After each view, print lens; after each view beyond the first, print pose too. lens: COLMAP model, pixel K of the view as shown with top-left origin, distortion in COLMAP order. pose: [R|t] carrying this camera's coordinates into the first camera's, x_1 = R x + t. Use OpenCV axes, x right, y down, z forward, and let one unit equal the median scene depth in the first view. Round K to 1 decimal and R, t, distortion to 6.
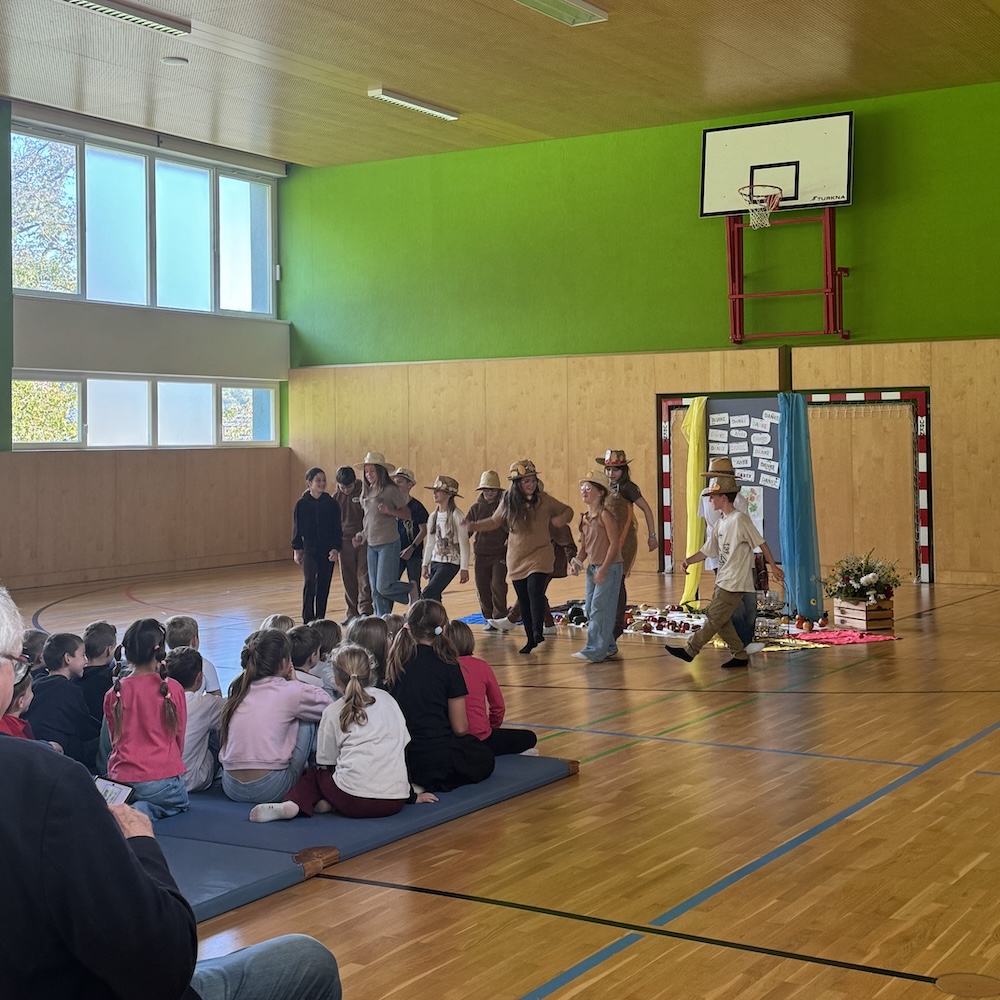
lens RADIAL K [[1752.5, 0, 500.0], [0, 1752.5, 500.0], [0, 0, 1]] dist [0.051018, 0.278050]
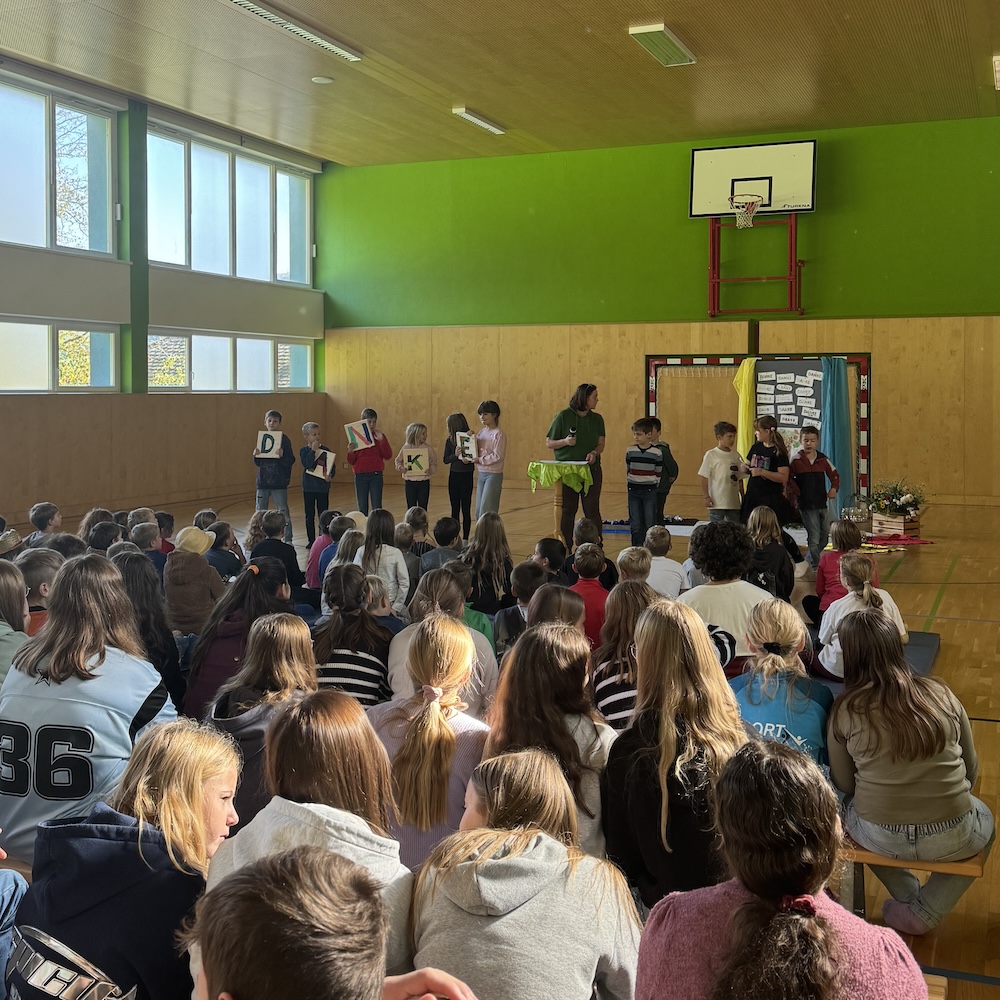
lens RADIAL K [[1398.7, 0, 498.2], [0, 1398.7, 497.3], [0, 0, 1]] dist [0.100519, -0.074171]
pose [[0.989809, 0.001800, 0.142393, -0.171419], [-0.008059, 0.999026, 0.043392, 0.000132], [-0.142176, -0.044098, 0.988859, -0.008581]]
